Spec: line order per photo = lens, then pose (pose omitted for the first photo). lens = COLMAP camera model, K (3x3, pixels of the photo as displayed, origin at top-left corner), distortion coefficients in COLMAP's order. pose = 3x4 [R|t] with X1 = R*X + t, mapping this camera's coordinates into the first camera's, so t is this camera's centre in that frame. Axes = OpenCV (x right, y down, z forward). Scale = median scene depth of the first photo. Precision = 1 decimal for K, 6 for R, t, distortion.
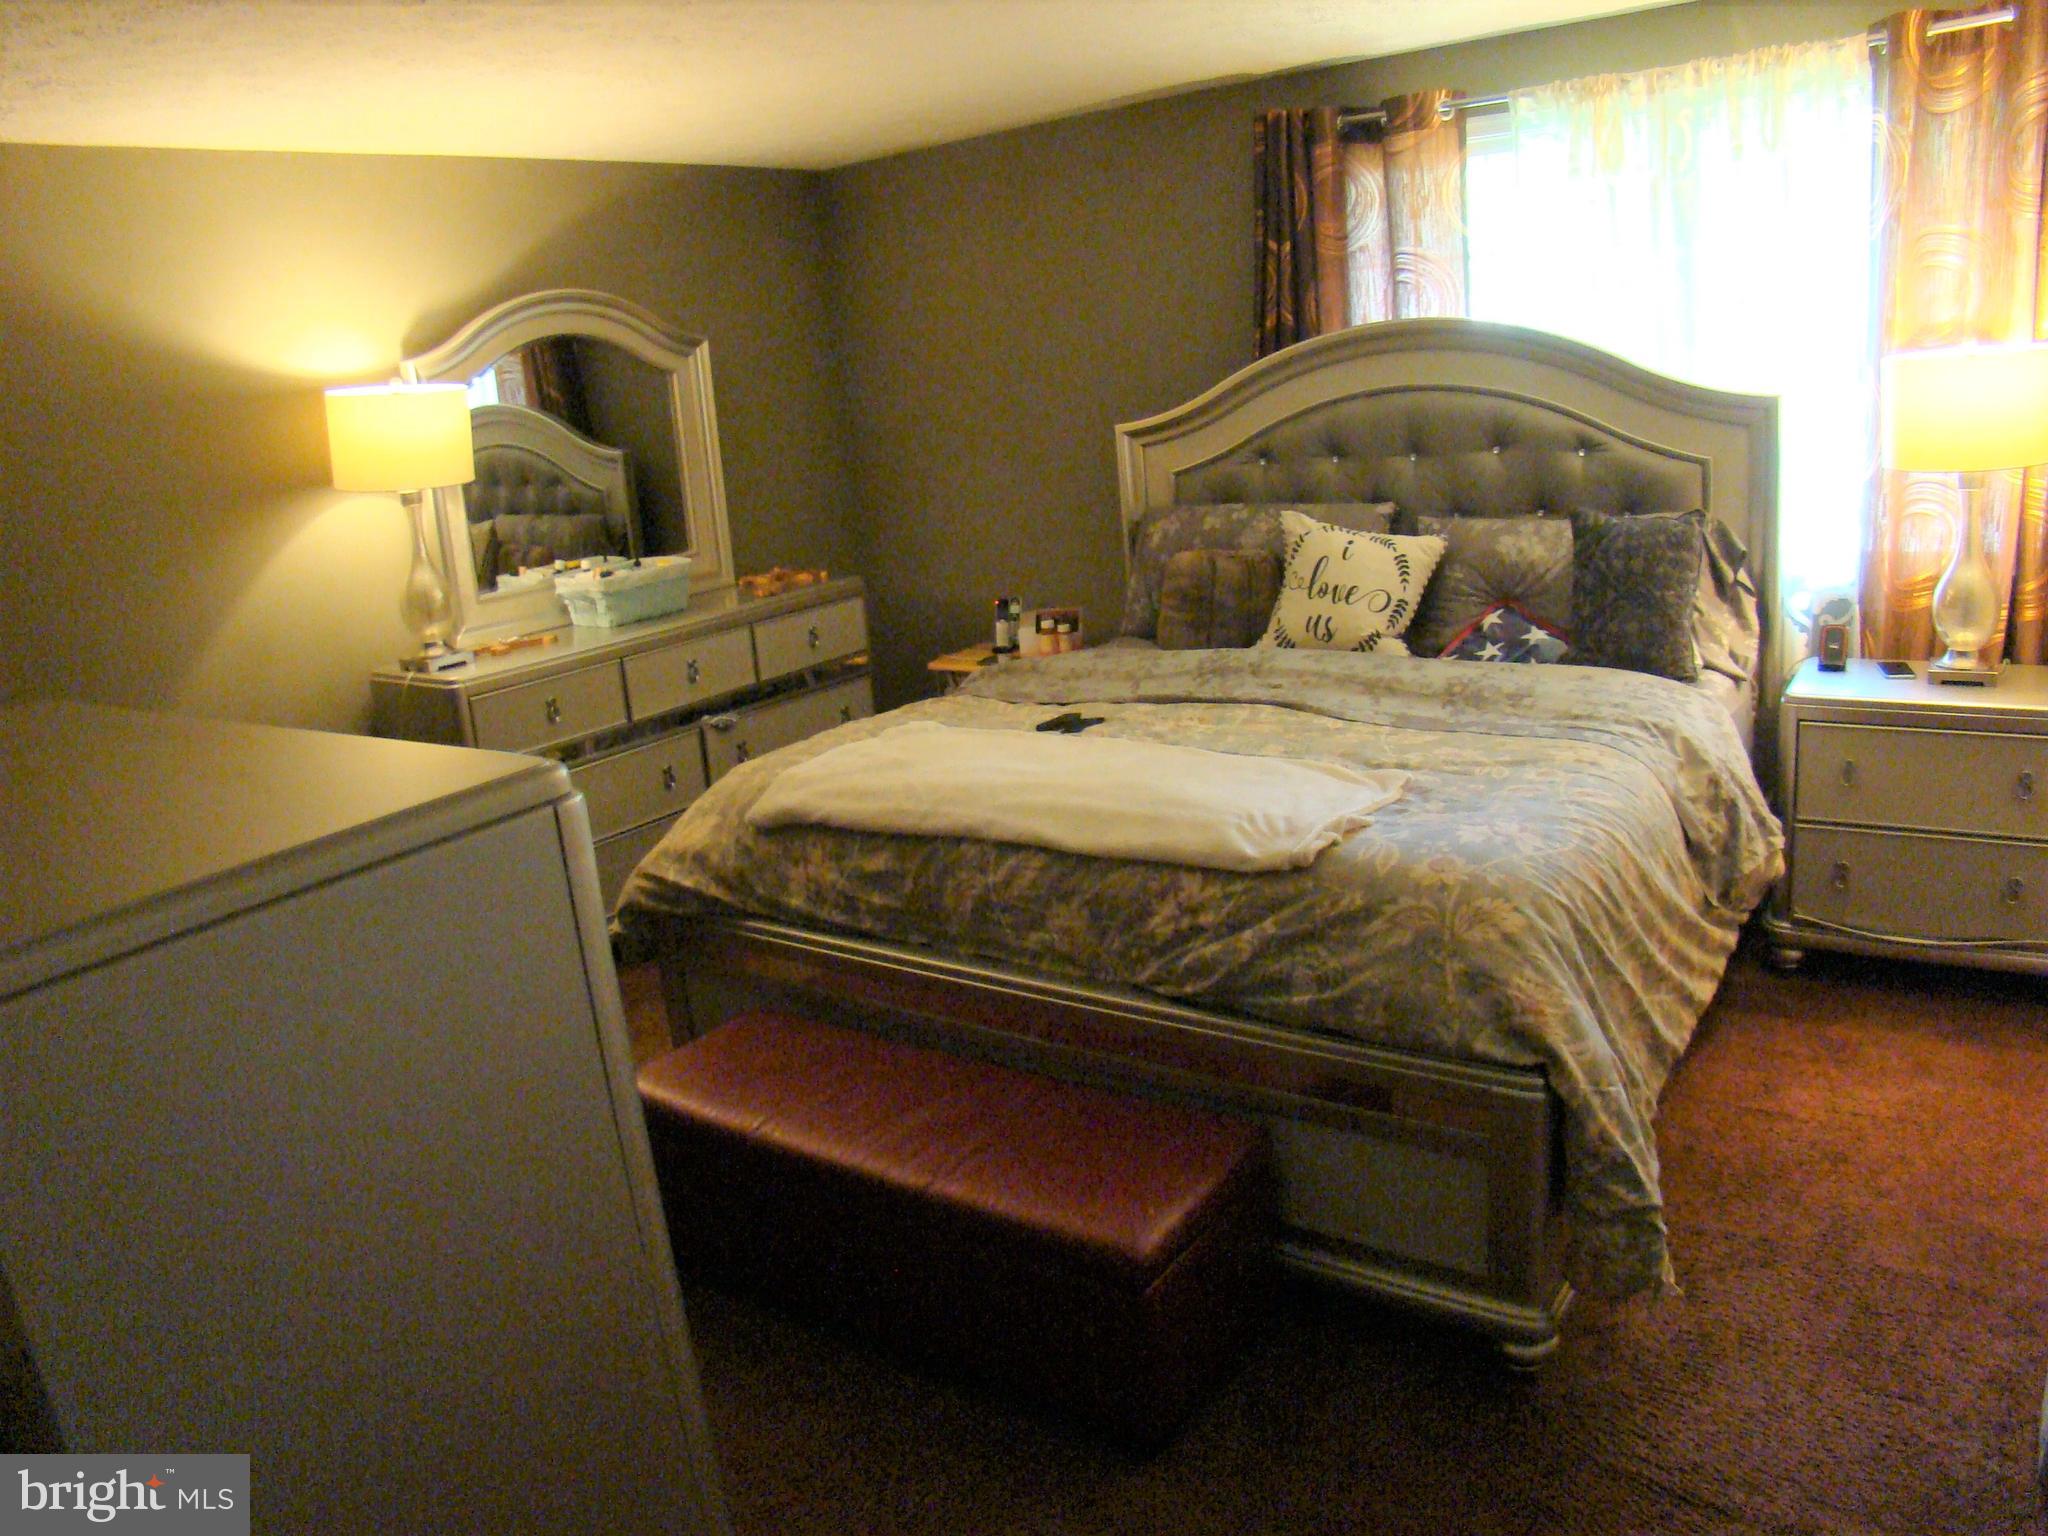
lens RADIAL K [[1504.0, 0, 993.2], [0, 1504.0, 759.2], [0, 0, 1]] dist [-0.180608, 0.085907]
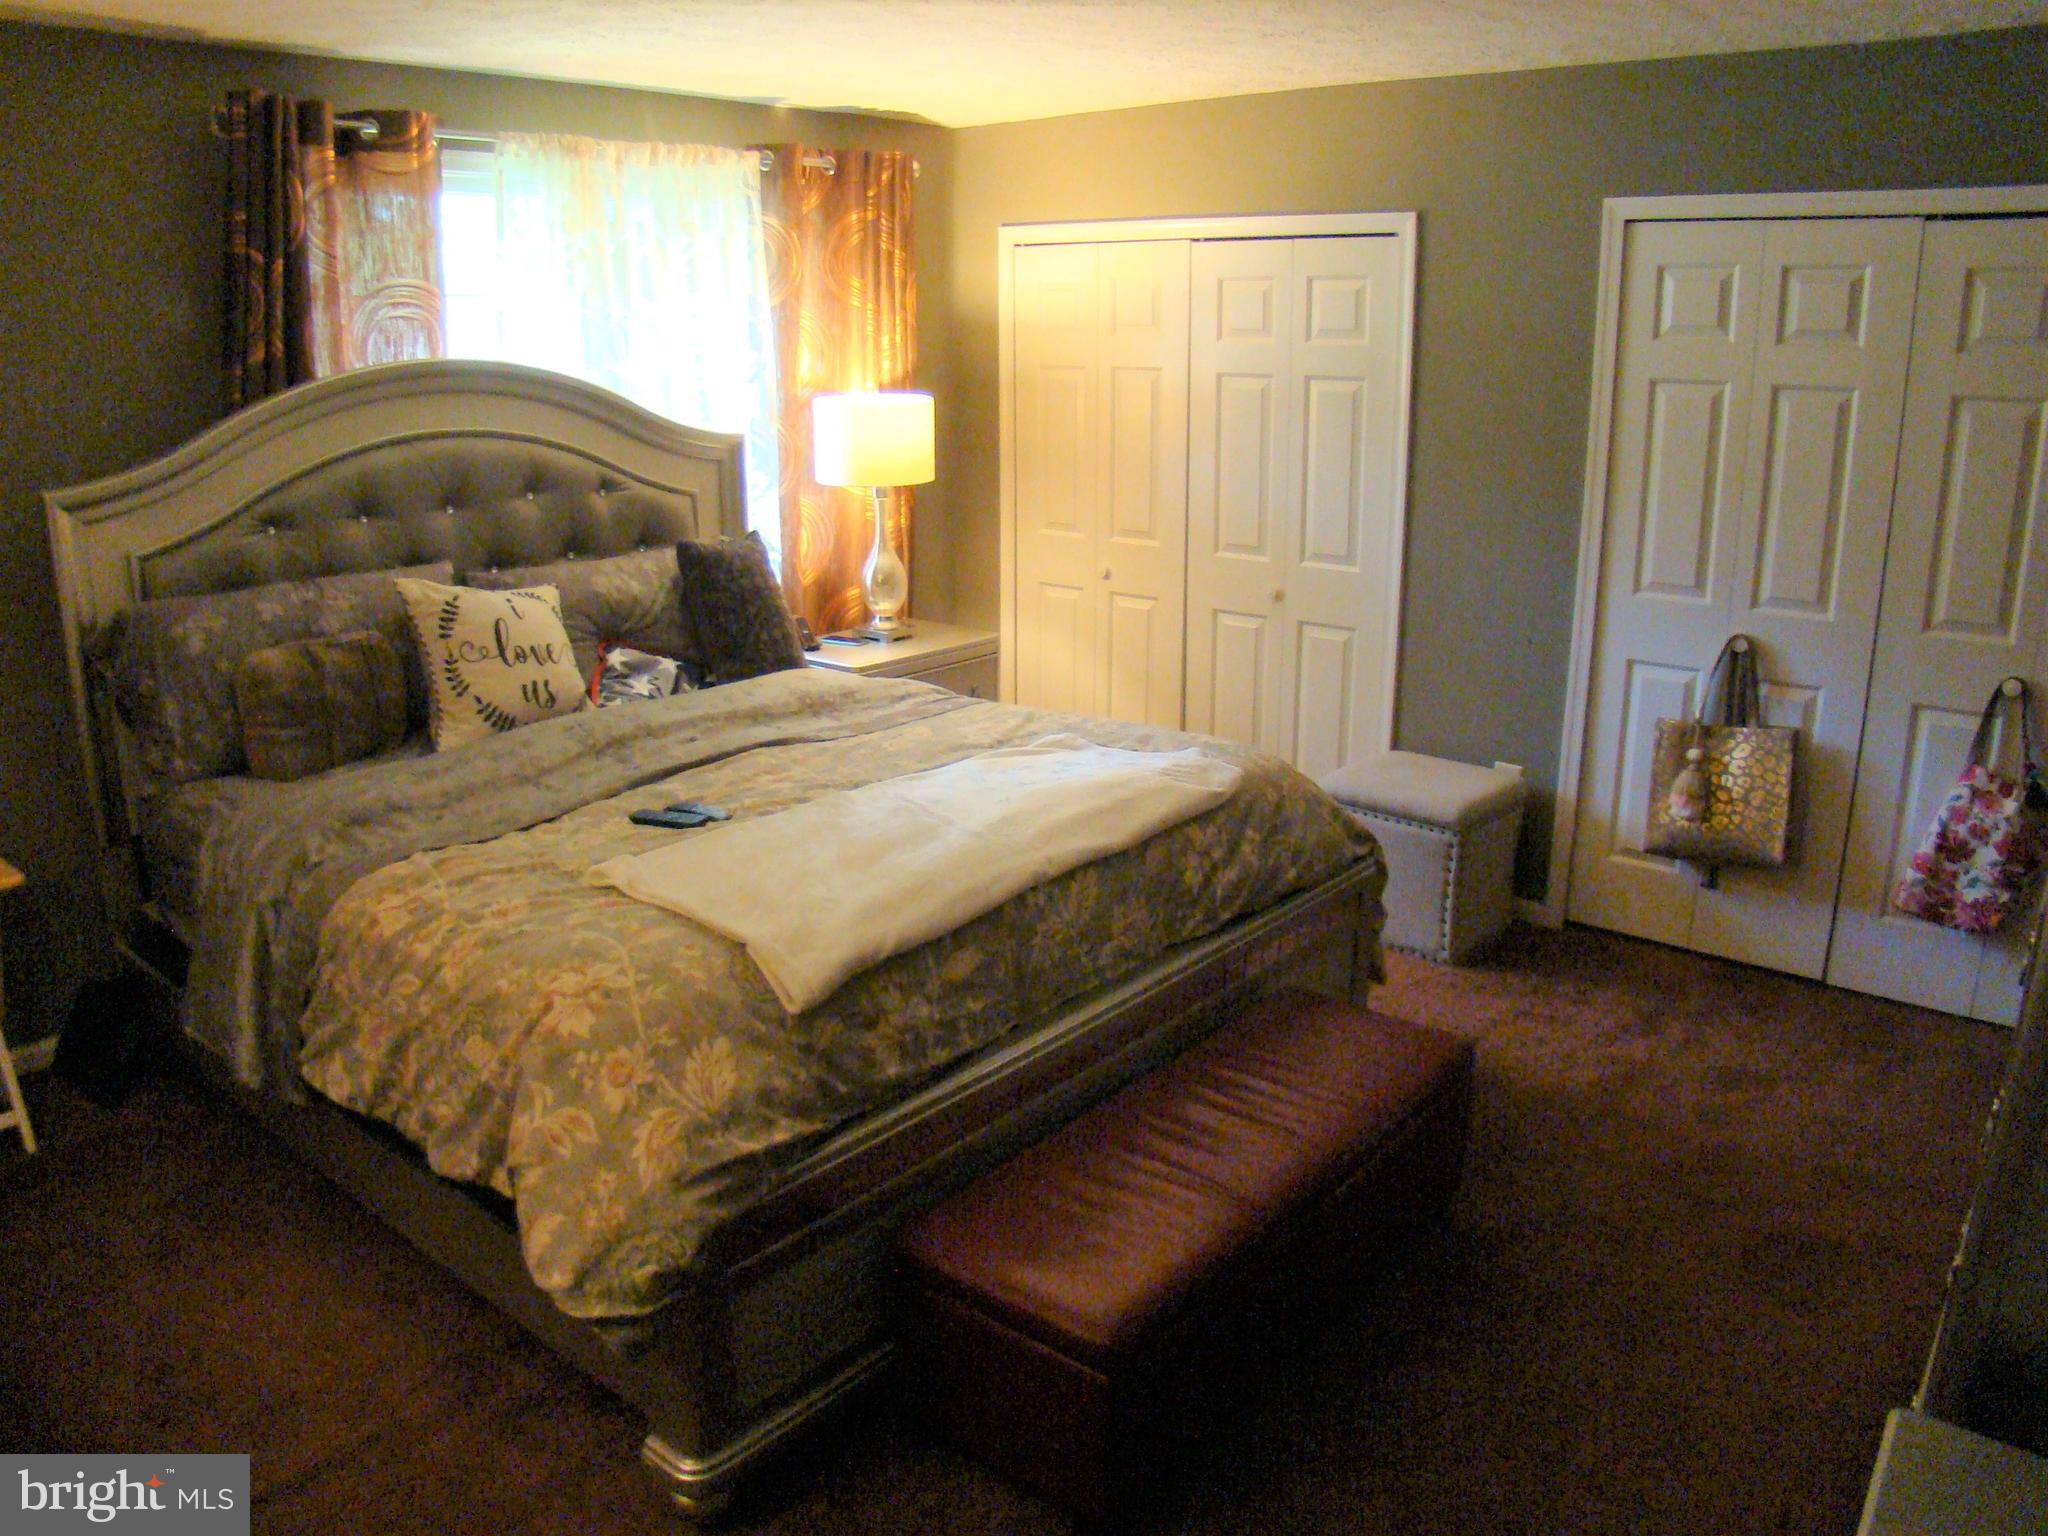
lens RADIAL K [[1504.0, 0, 993.2], [0, 1504.0, 759.2], [0, 0, 1]] dist [-0.180608, 0.085907]
pose [[0.076360, -0.177656, 0.981126, -0.648965], [0.248021, 0.956454, 0.153886, -0.121441], [-0.965740, 0.231589, 0.117097, 0.647311]]
